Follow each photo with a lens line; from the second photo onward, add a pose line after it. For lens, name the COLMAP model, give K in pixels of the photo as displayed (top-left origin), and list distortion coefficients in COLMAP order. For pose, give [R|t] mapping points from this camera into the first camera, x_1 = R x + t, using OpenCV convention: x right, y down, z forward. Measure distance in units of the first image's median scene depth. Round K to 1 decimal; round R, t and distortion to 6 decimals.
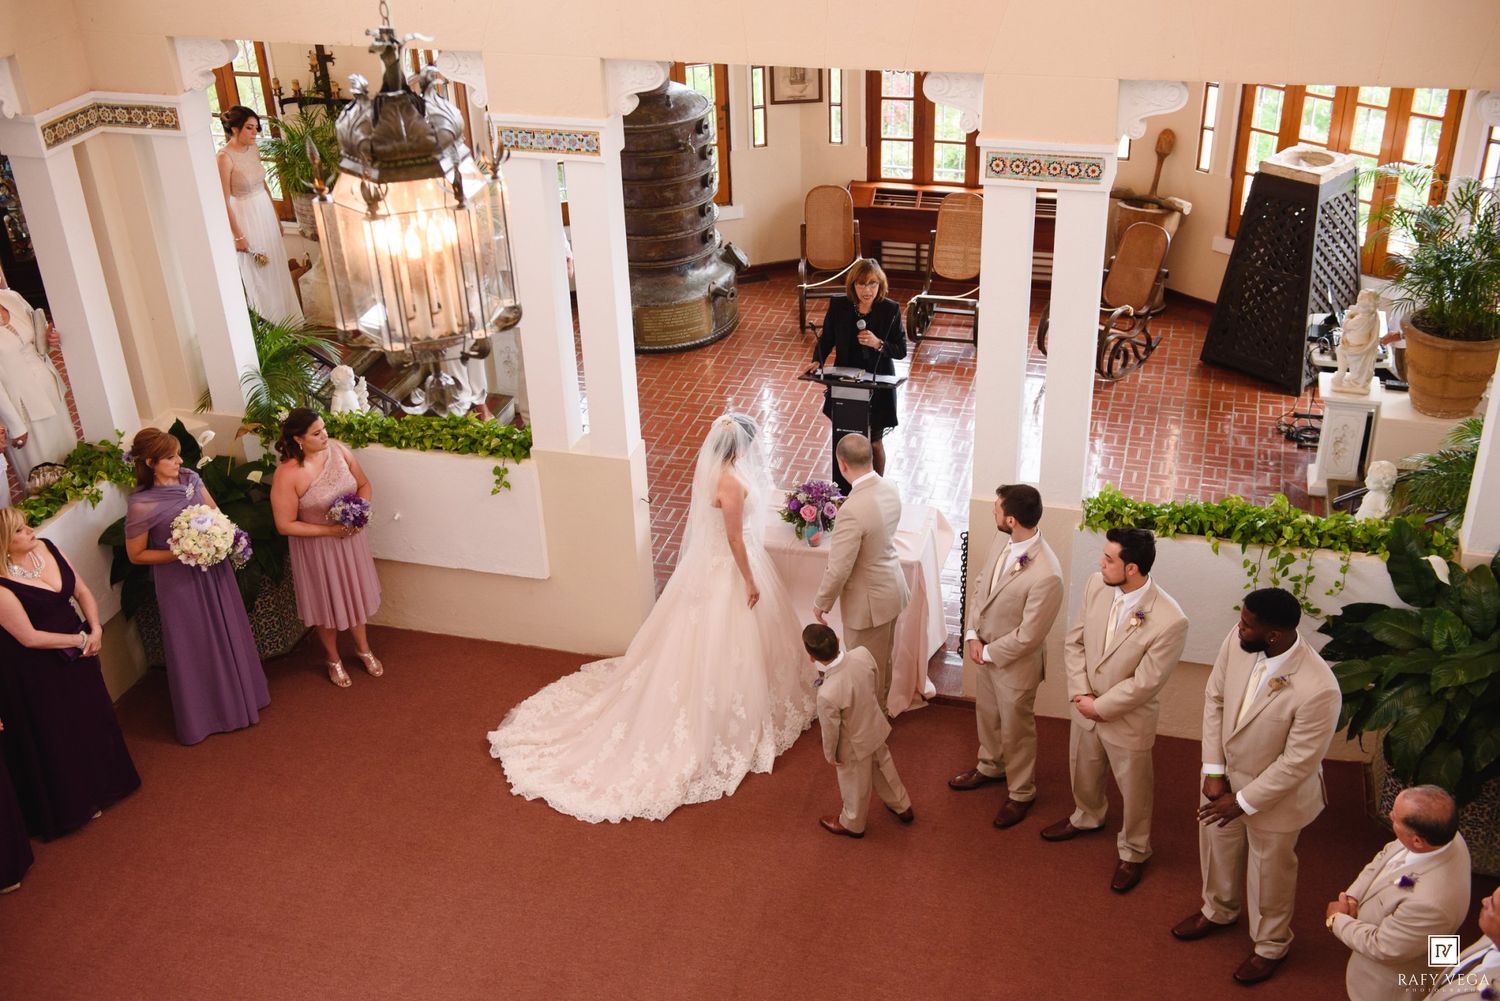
lens RADIAL K [[1605.4, 0, 750.0], [0, 1605.4, 500.5], [0, 0, 1]] dist [0.040214, 0.023073]
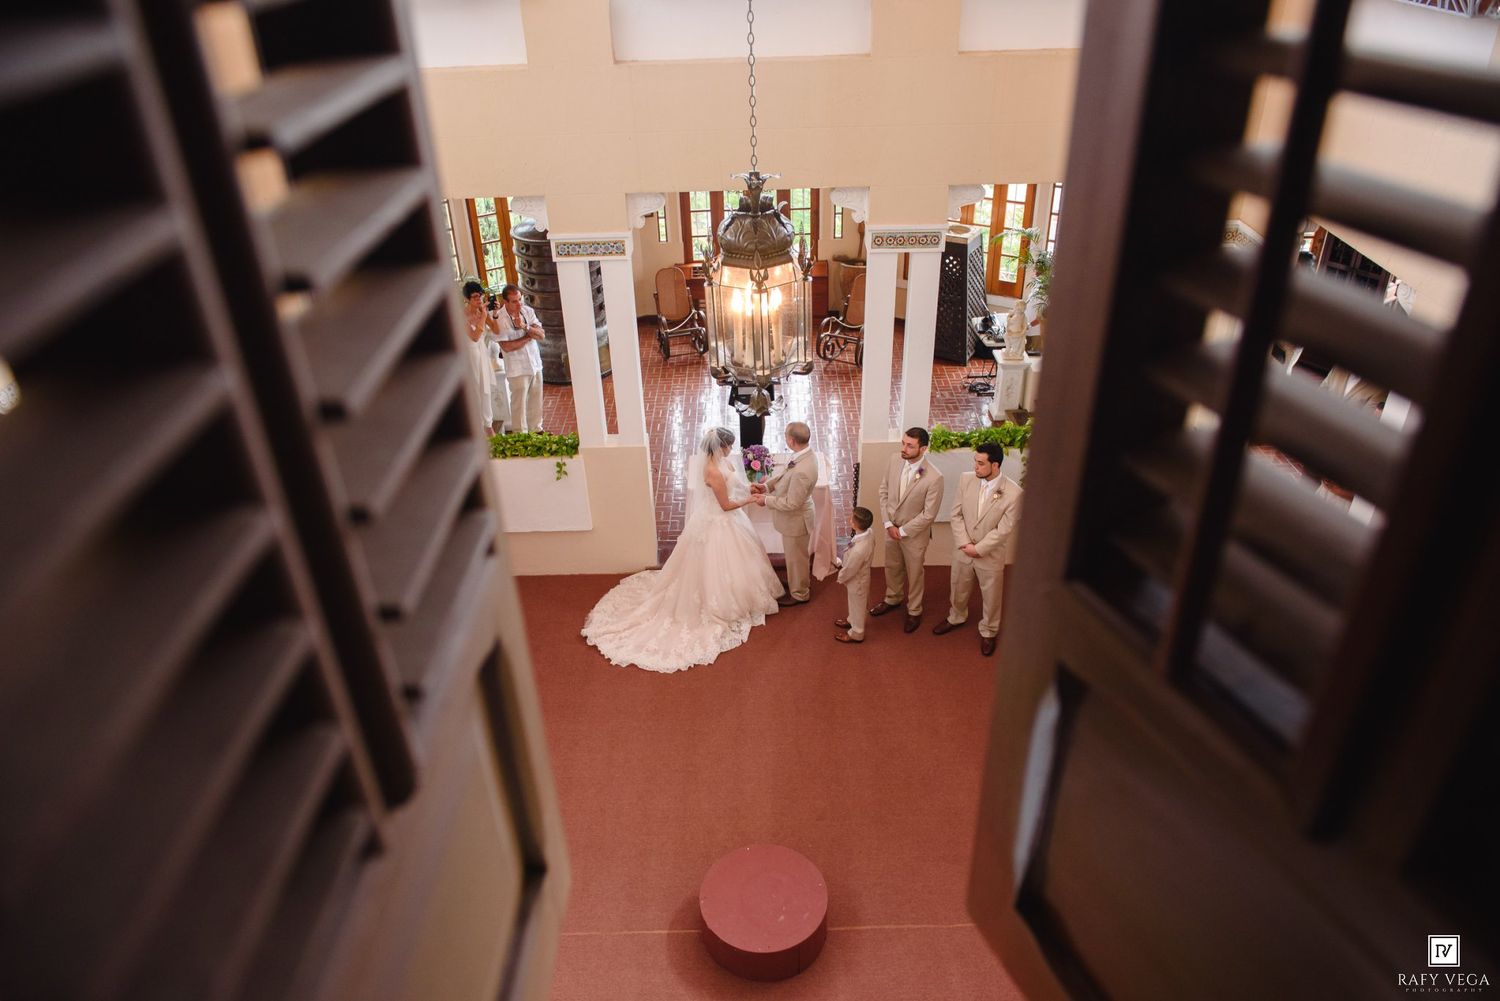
lens RADIAL K [[1011.0, 0, 750.0], [0, 1011.0, 500.5], [0, 0, 1]] dist [-0.061313, -0.000745]
pose [[0.960443, -0.140426, 0.240478, -0.219192], [0.132672, 0.989986, 0.048220, -0.006731], [-0.244841, -0.014408, 0.969456, 0.009150]]
